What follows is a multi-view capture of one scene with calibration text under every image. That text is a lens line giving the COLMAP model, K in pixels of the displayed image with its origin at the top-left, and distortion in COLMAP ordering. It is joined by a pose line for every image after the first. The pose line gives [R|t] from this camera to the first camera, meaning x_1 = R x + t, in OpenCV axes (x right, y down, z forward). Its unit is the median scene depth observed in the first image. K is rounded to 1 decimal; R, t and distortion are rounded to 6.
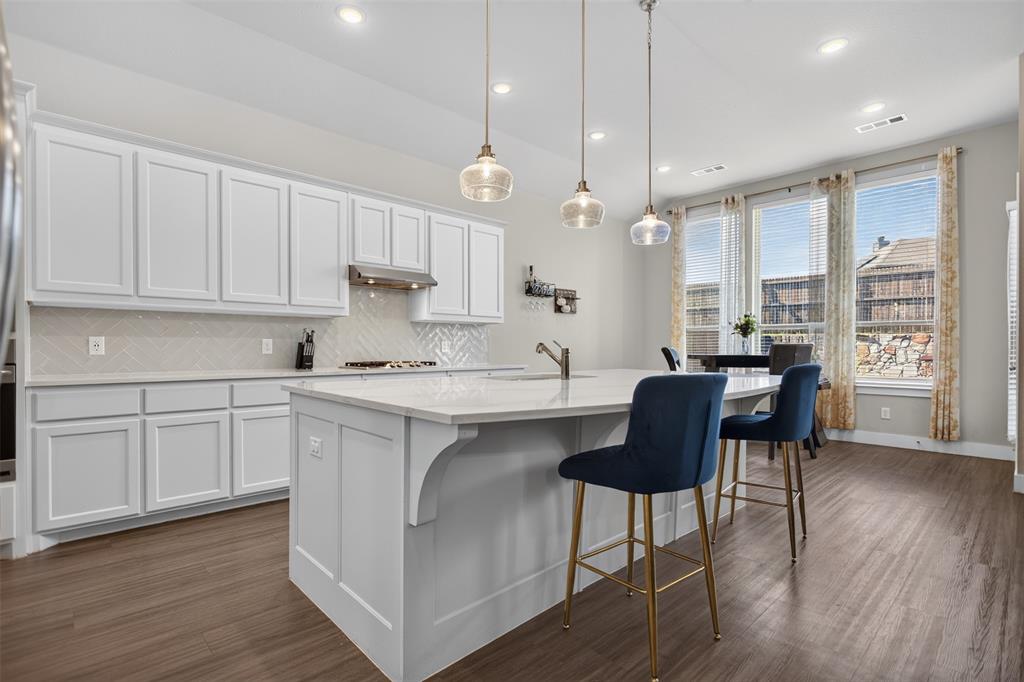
lens RADIAL K [[488.5, 0, 510.6], [0, 488.5, 351.5], [0, 0, 1]] dist [-0.005990, -0.000383]
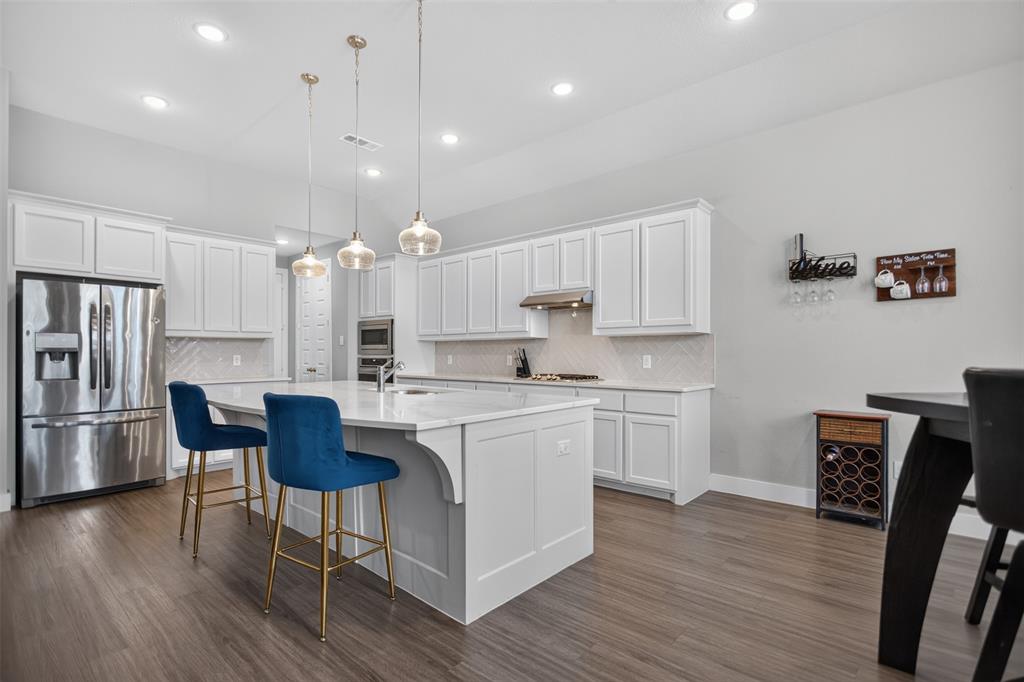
lens RADIAL K [[492.2, 0, 509.5], [0, 492.2, 354.8], [0, 0, 1]] dist [-0.003835, -0.000250]
pose [[0.084078, -0.001312, -0.996458, 0.759291], [-0.008498, 0.999962, -0.002033, -0.019031], [0.996423, 0.008638, 0.084063, 0.679572]]
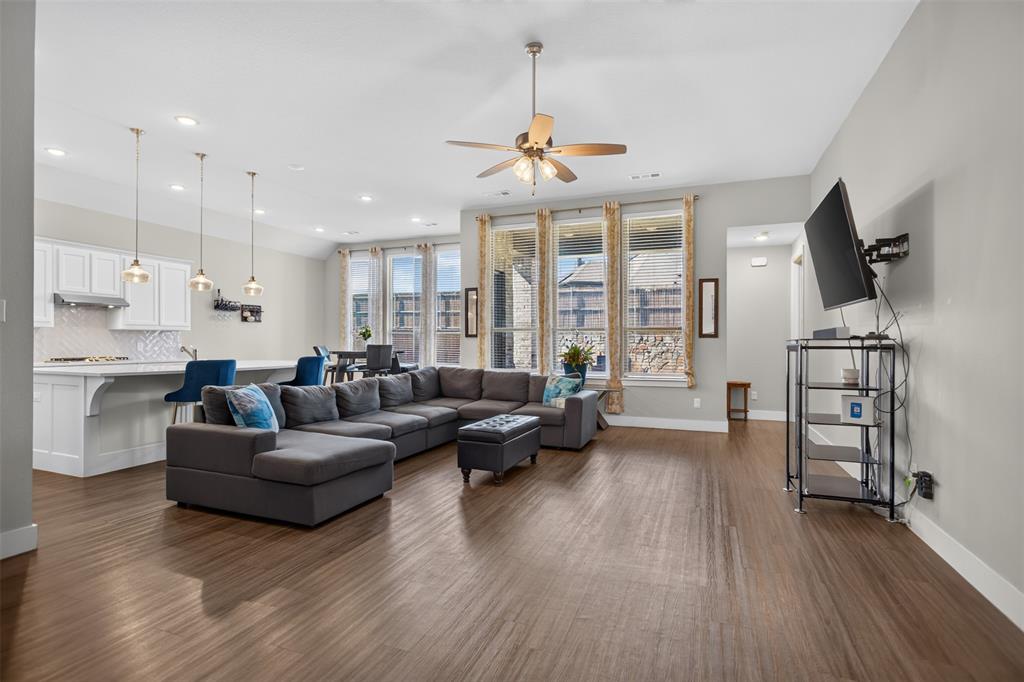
lens RADIAL K [[492.9, 0, 507.9], [0, 492.9, 342.4], [0, 0, 1]] dist [-0.000219, 0.000646]
pose [[0.907077, 0.000475, 0.420964, 0.237265], [0.002275, 0.999979, -0.006030, -0.011448], [-0.420958, 0.006428, 0.907058, -0.770407]]
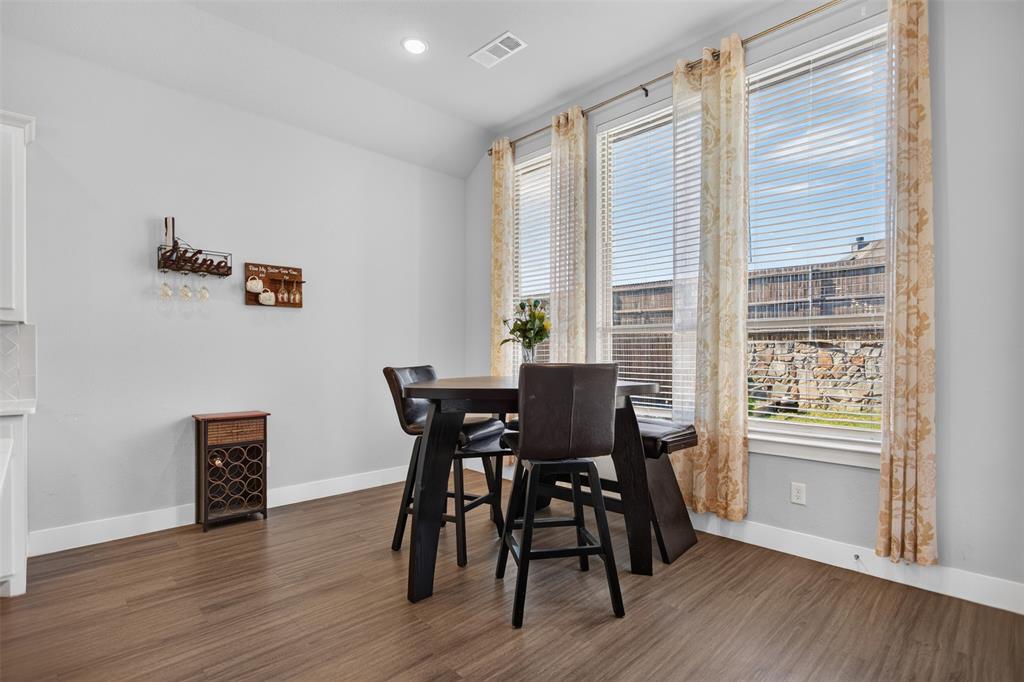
lens RADIAL K [[492.2, 0, 509.5], [0, 492.2, 354.8], [0, 0, 1]] dist [-0.003835, -0.000250]
pose [[0.999796, -0.001366, 0.020150, 0.488836], [0.001530, 0.999966, -0.008126, -0.019347], [-0.020139, 0.008156, 0.999764, 0.518732]]
